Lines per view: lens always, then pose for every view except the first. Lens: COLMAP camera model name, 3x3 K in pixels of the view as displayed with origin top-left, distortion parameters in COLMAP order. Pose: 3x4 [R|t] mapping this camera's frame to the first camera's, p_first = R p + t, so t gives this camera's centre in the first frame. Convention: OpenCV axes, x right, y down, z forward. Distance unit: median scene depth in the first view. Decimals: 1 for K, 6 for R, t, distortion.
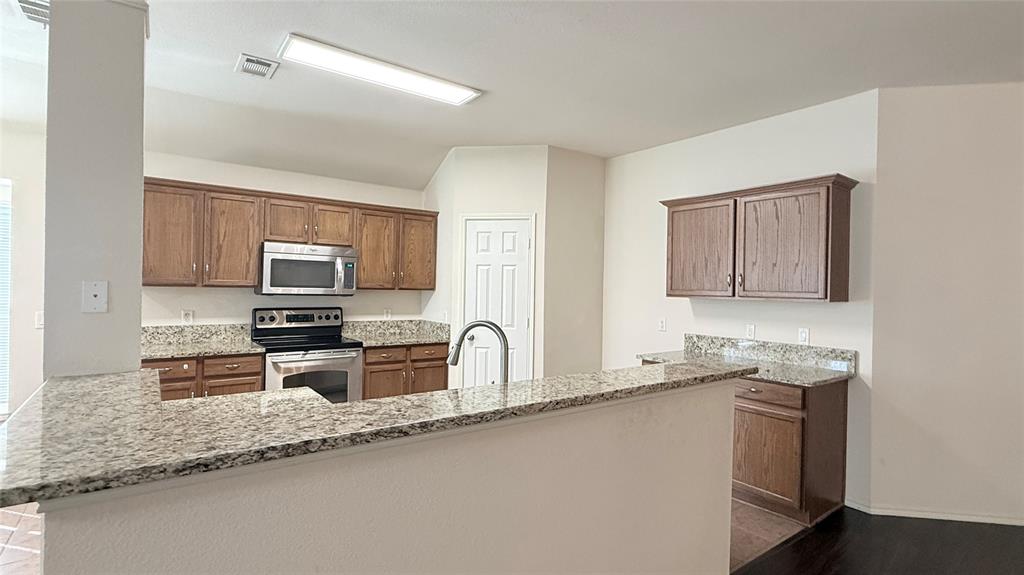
lens RADIAL K [[489.1, 0, 514.4], [0, 489.1, 287.6], [0, 0, 1]] dist [-0.001064, 0.001168]
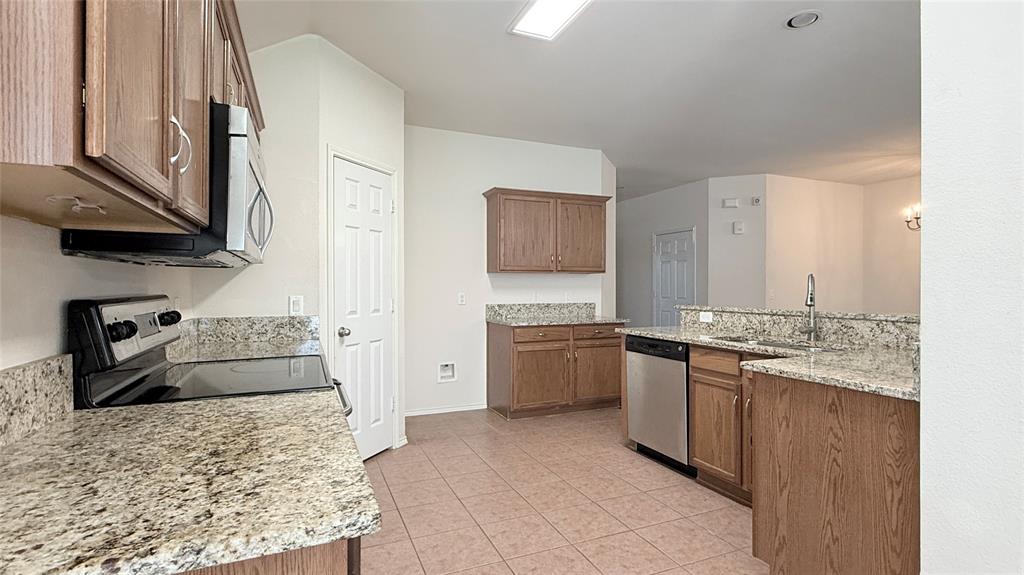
lens RADIAL K [[489.1, 0, 514.0], [0, 489.1, 283.8], [0, 0, 1]] dist [-0.001064, 0.001168]
pose [[0.242856, -0.017122, 0.969911, -0.793963], [0.004691, 0.999853, 0.016476, 0.027820], [-0.970051, 0.000548, 0.242900, 0.688617]]
